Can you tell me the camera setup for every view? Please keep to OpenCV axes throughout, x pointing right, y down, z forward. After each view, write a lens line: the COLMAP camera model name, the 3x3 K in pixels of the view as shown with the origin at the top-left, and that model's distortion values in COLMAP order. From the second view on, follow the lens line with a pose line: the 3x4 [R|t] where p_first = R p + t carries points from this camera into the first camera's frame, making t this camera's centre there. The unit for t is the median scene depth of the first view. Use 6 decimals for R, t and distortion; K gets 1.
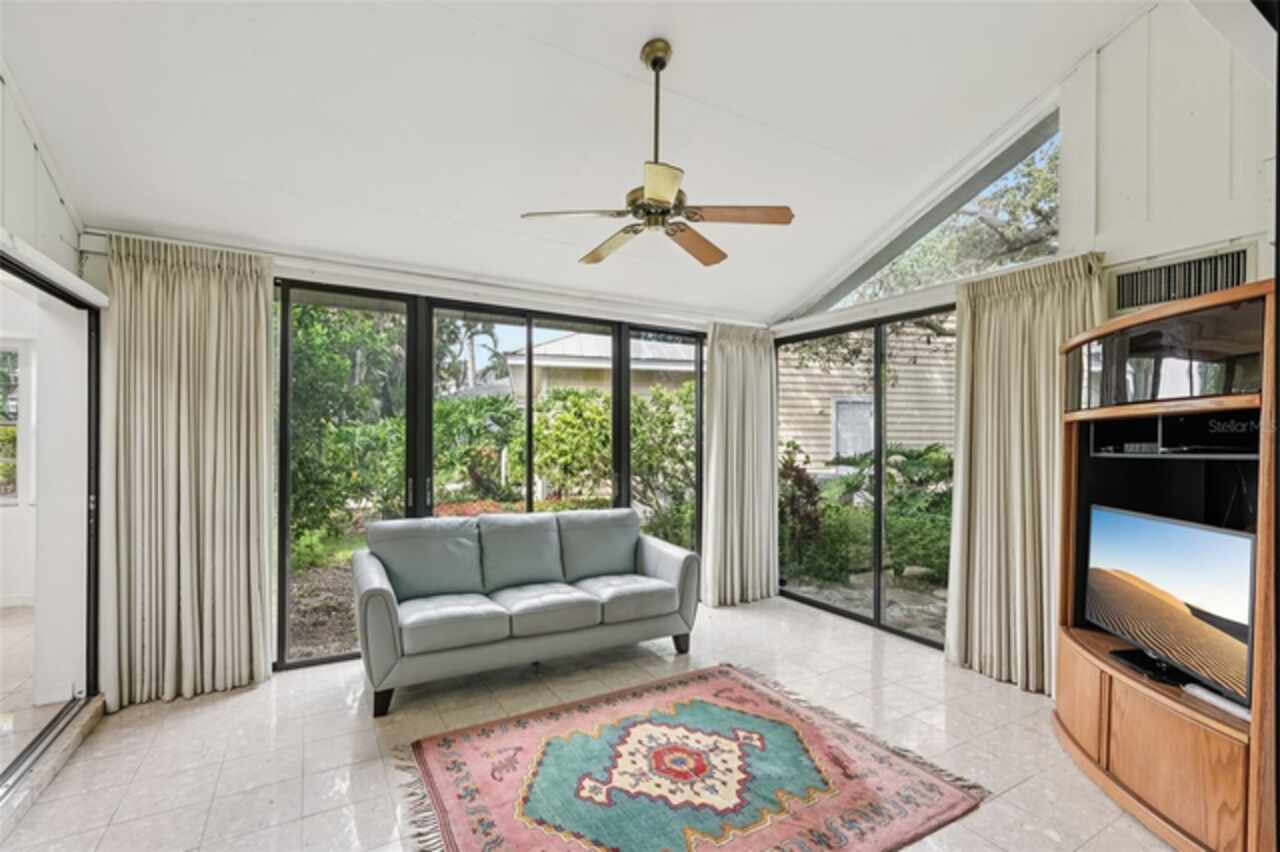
lens RADIAL K [[554.6, 0, 641.8], [0, 554.6, 433.6], [0, 0, 1]] dist [-0.002558, 0.000063]
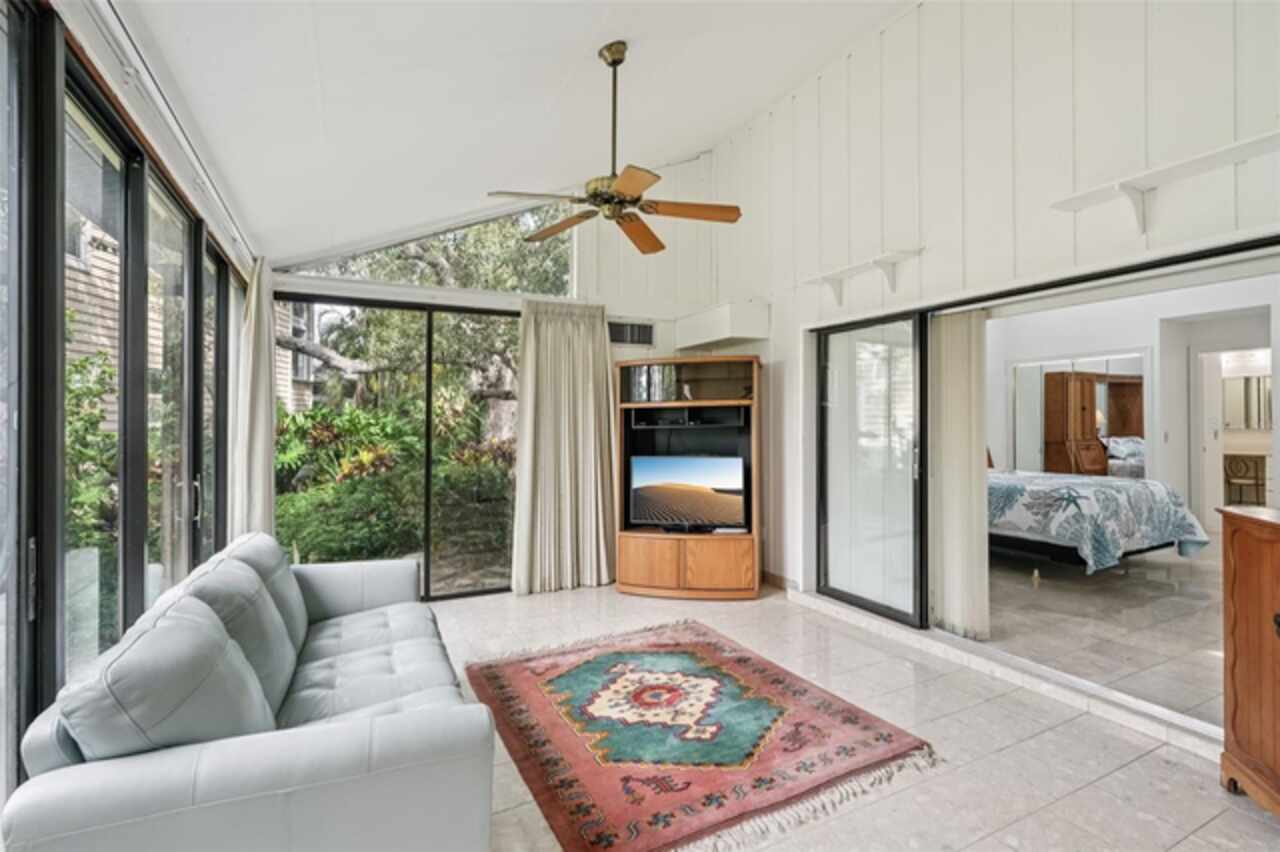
lens RADIAL K [[574.8, 0, 659.6], [0, 574.8, 424.0], [0, 0, 1]] dist [-0.007179, 0.004167]
pose [[0.075928, -0.006607, 0.997091, -1.039553], [0.000928, 0.999978, 0.006556, 0.017109], [-0.997113, 0.000428, 0.075932, 0.838612]]
